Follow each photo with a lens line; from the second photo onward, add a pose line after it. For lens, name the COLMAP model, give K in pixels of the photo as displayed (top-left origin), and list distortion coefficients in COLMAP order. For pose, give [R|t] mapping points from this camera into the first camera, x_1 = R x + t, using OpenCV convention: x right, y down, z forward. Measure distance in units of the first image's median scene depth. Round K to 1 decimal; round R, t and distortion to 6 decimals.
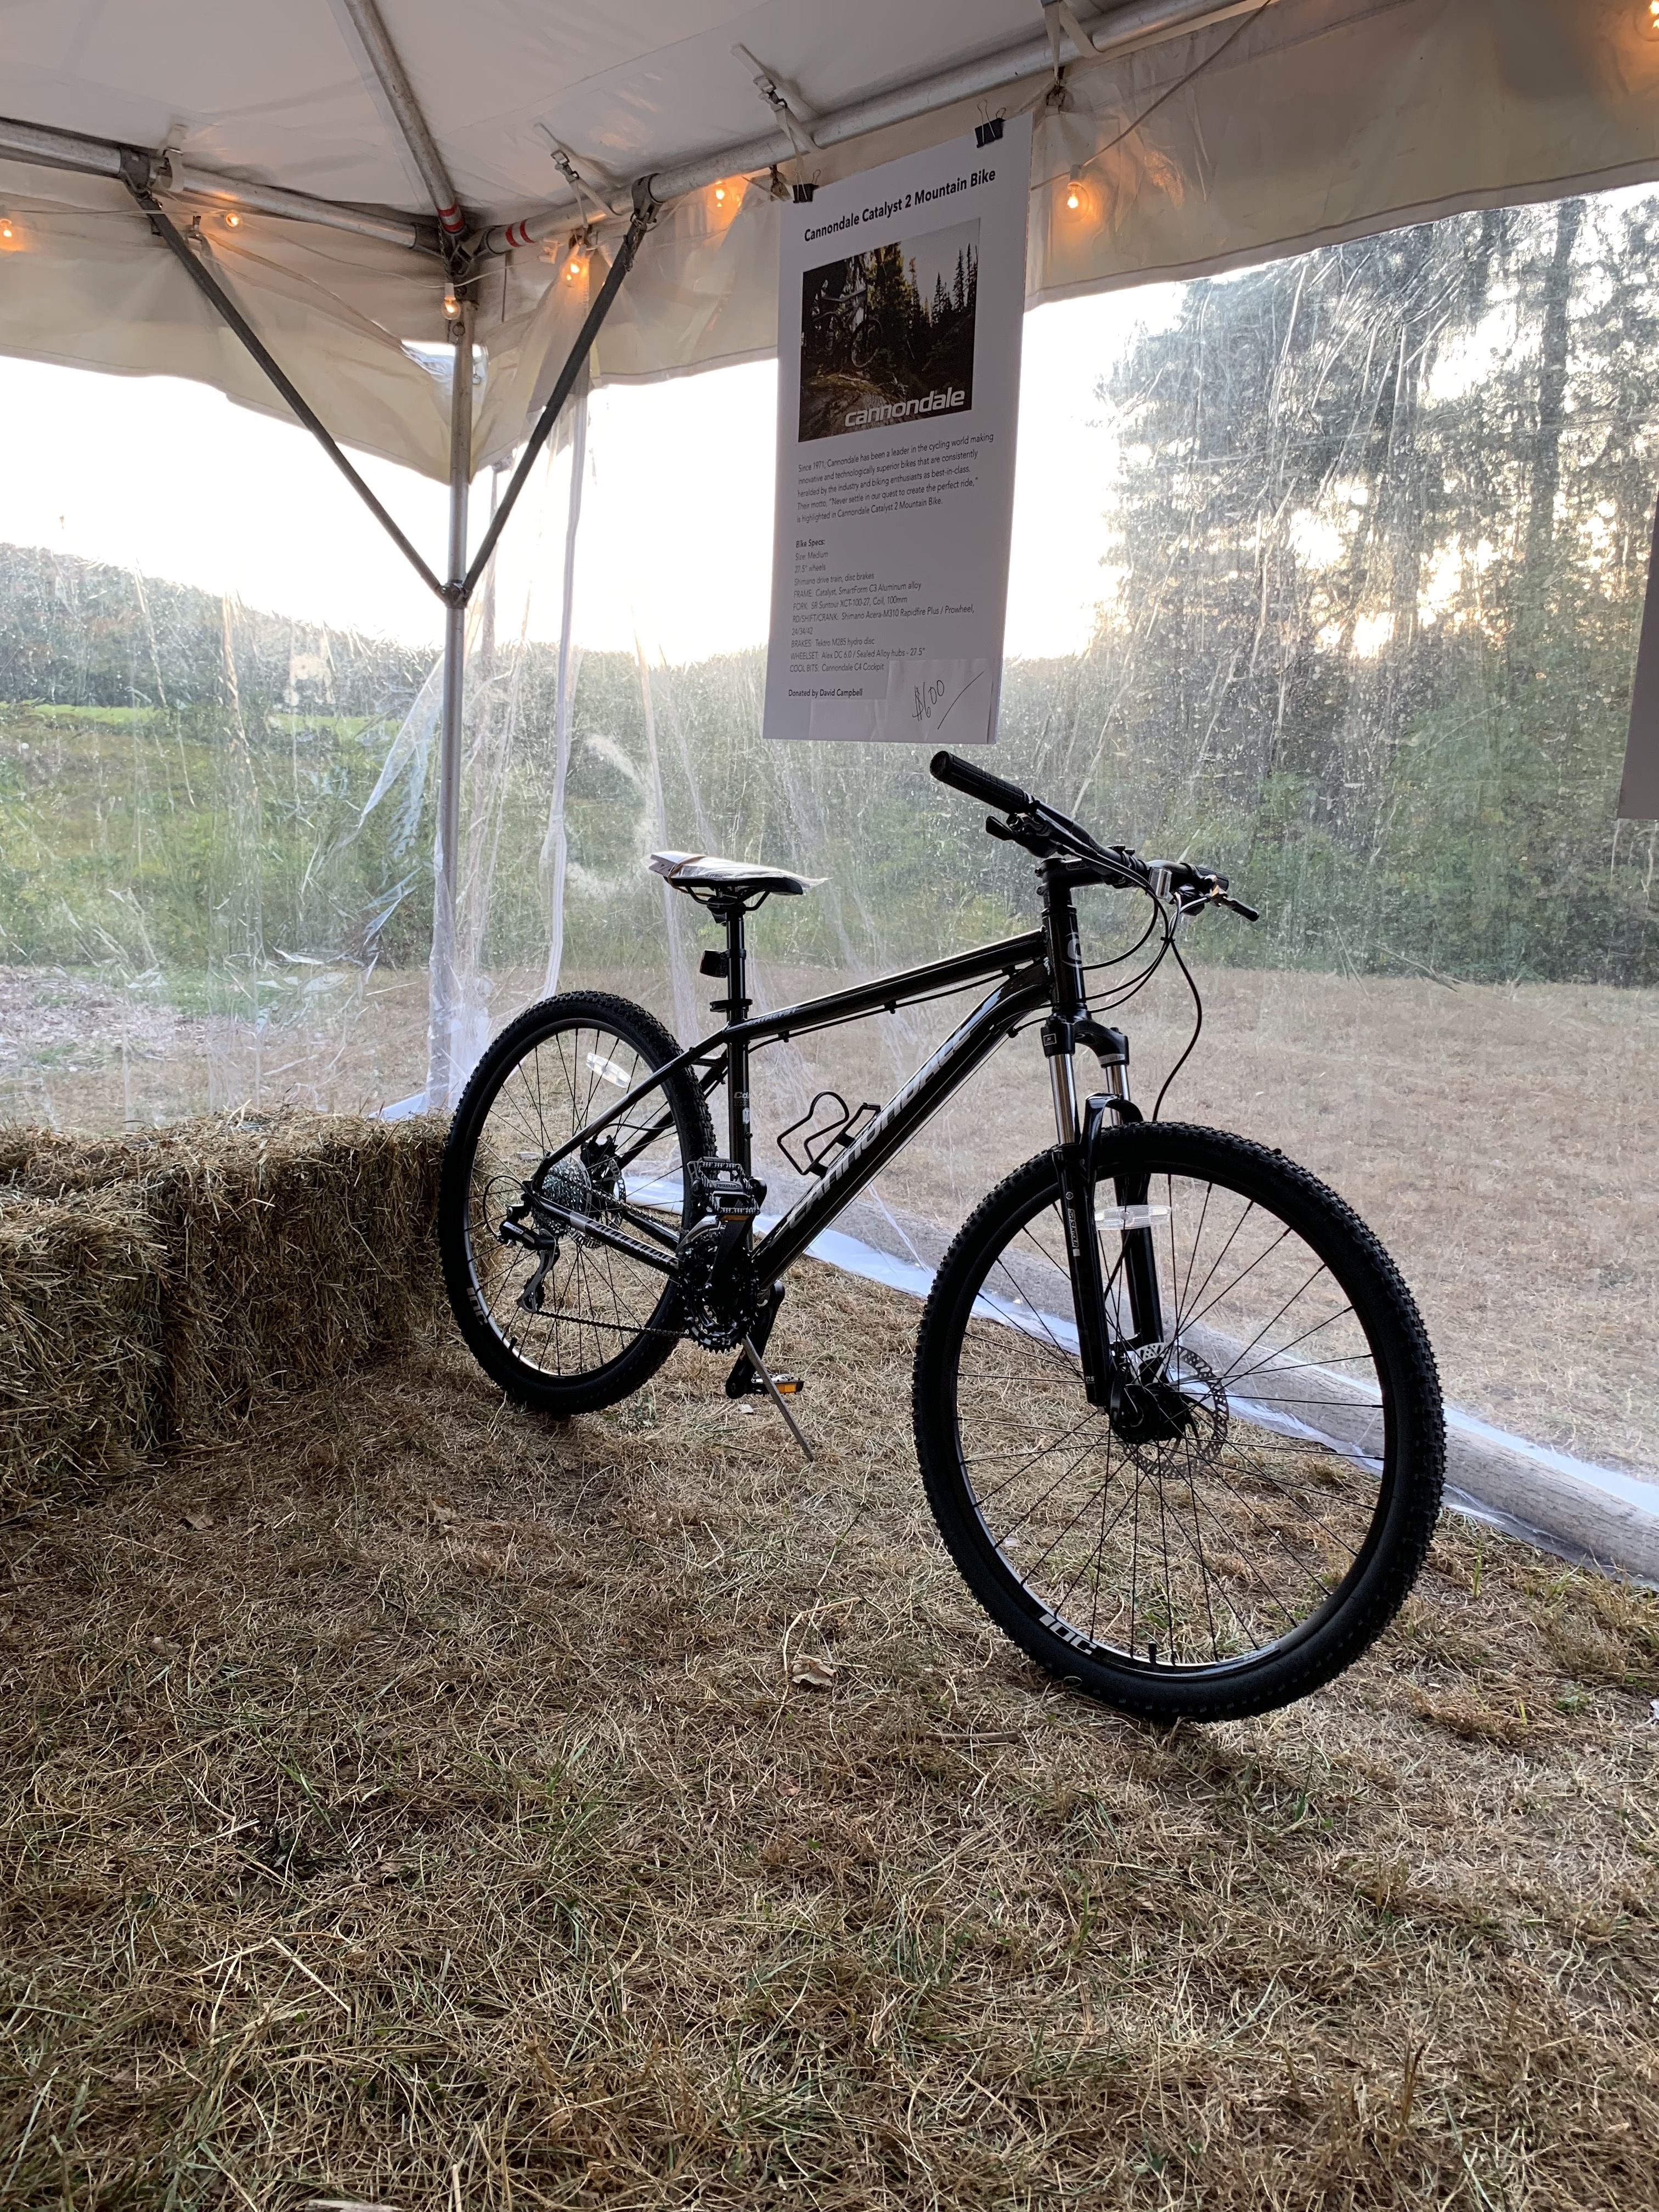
lens RADIAL K [[1665.8, 0, 819.6], [0, 1665.8, 1102.7], [0, 0, 1]] dist [0.031197, -0.036444]
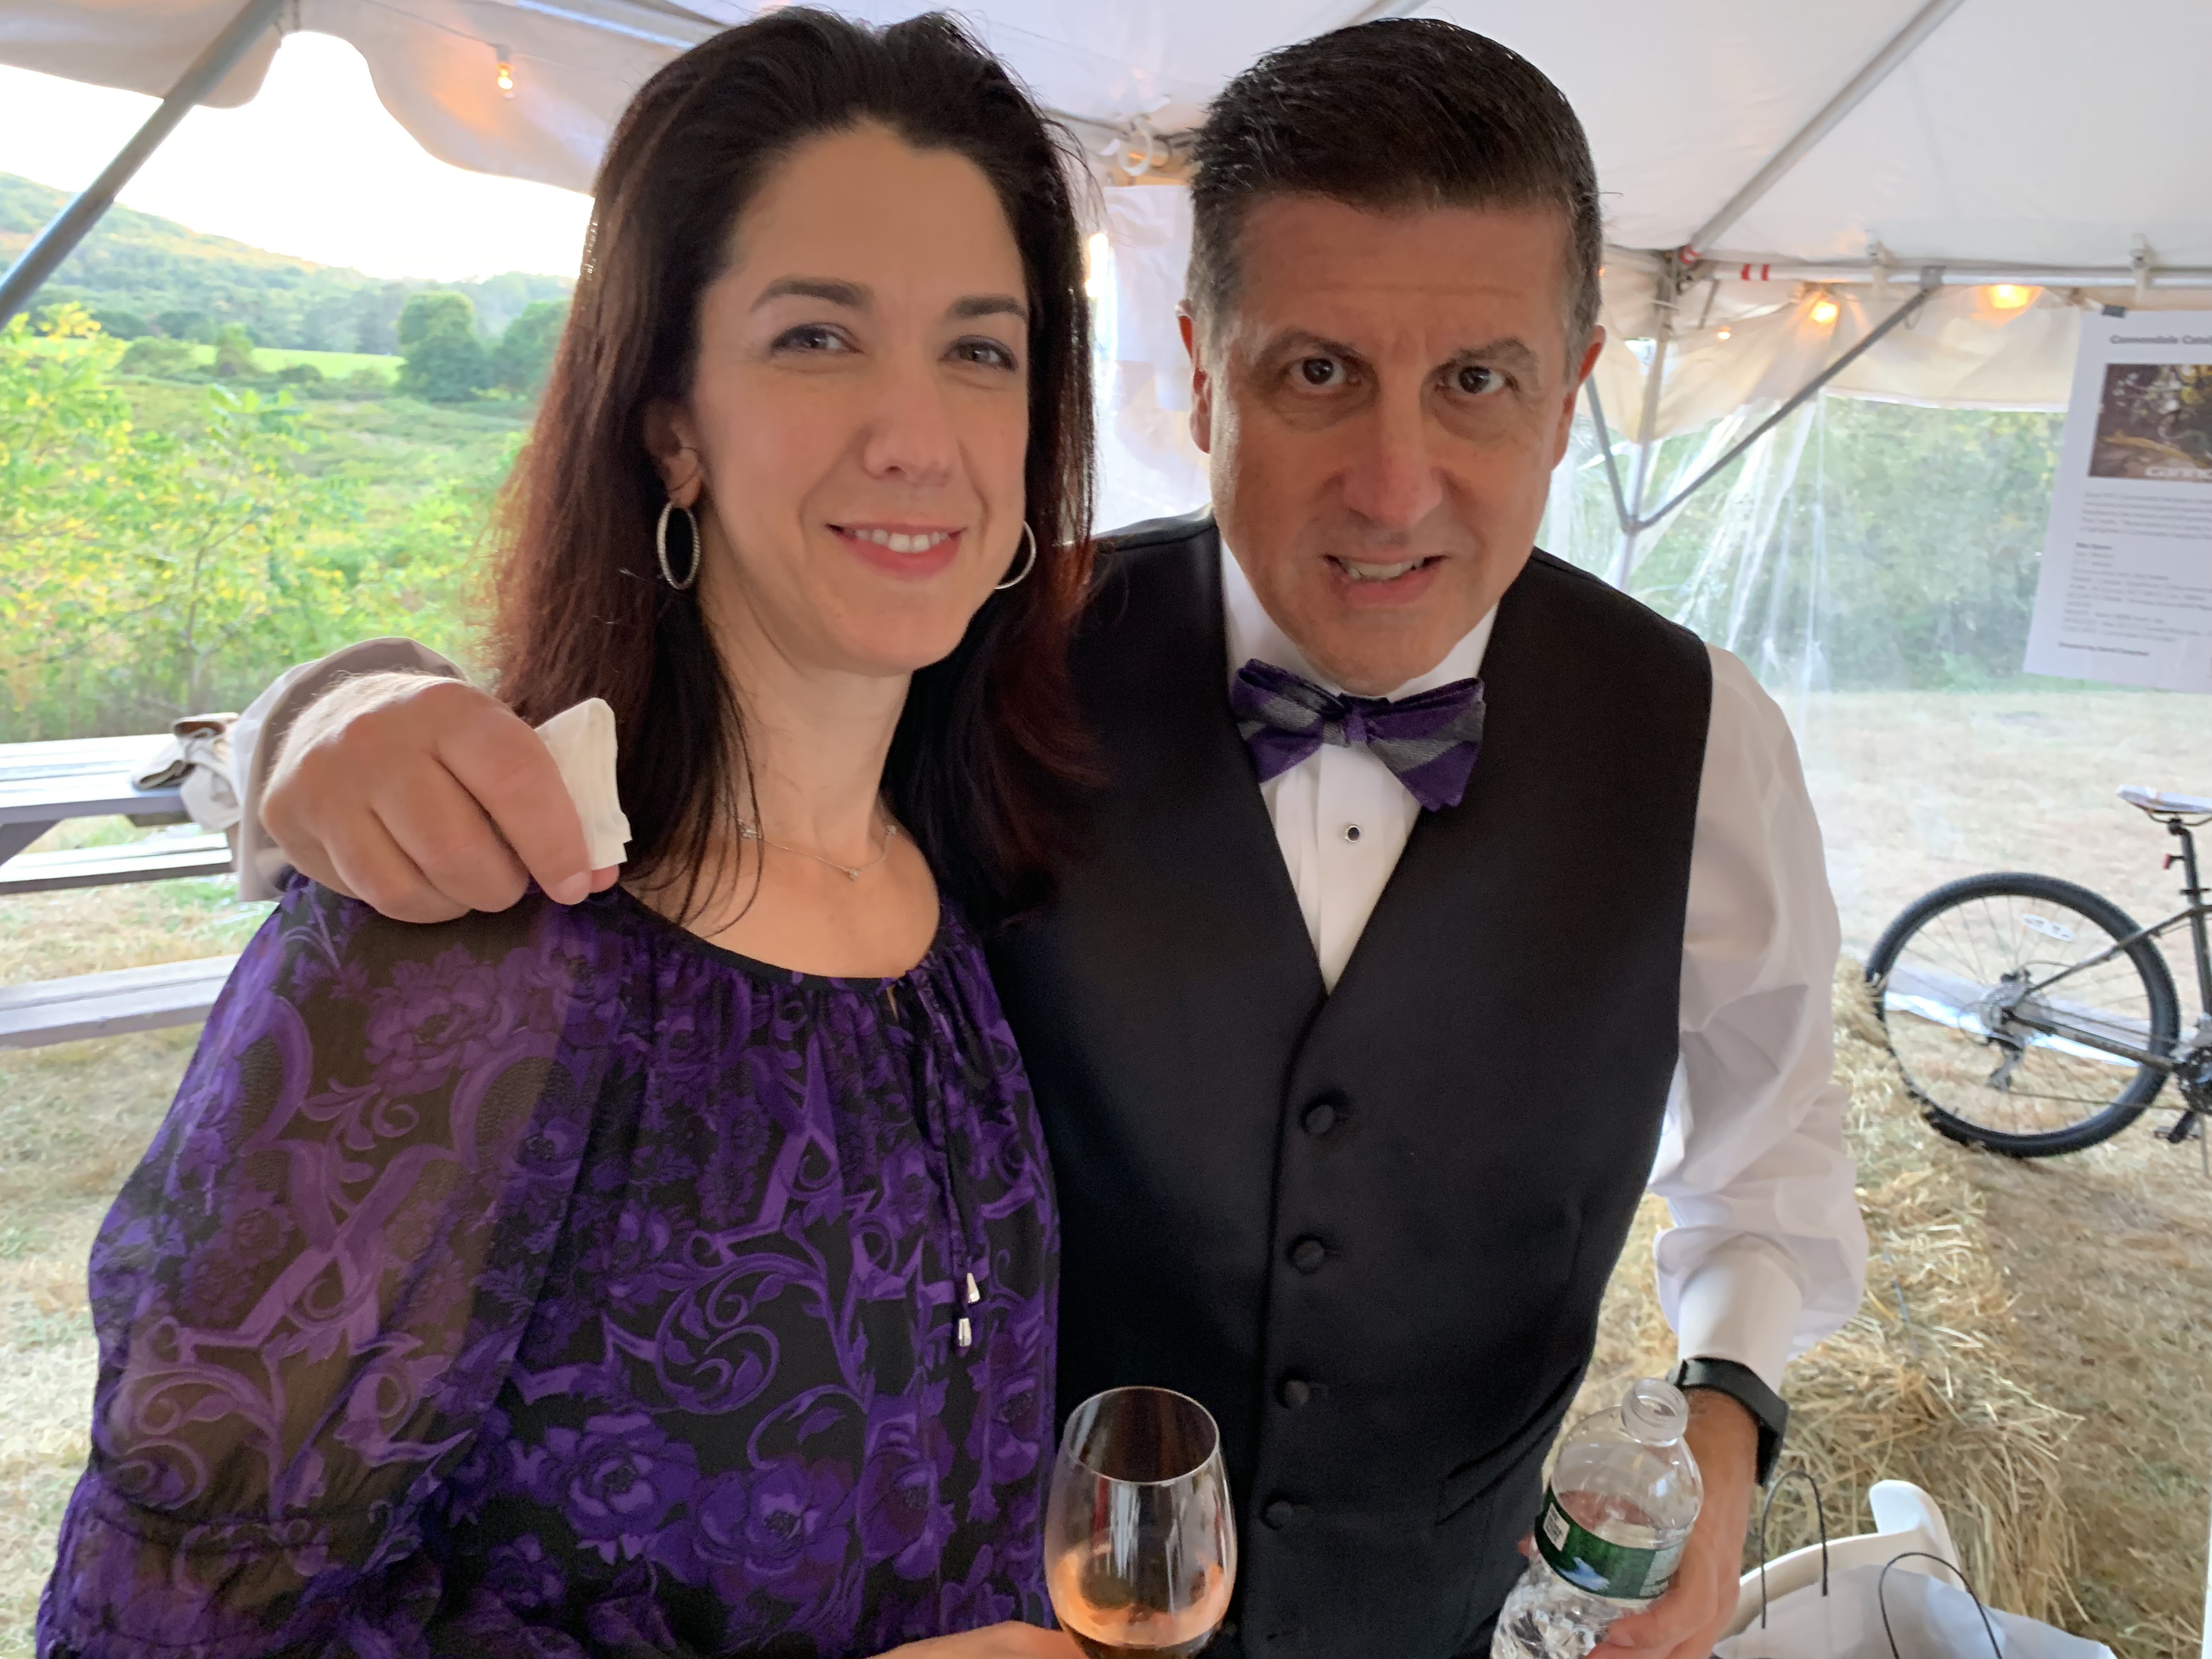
lens RADIAL K [[1665.8, 0, 1105.4], [0, 1665.8, 817.5], [0, 0, 1]] dist [0.031197, -0.036444]
pose [[0.989618, -0.025656, 0.141416, -1.130624], [0.020155, 0.998988, 0.040197, -0.187580], [-0.142304, -0.036930, 0.989134, -0.340131]]
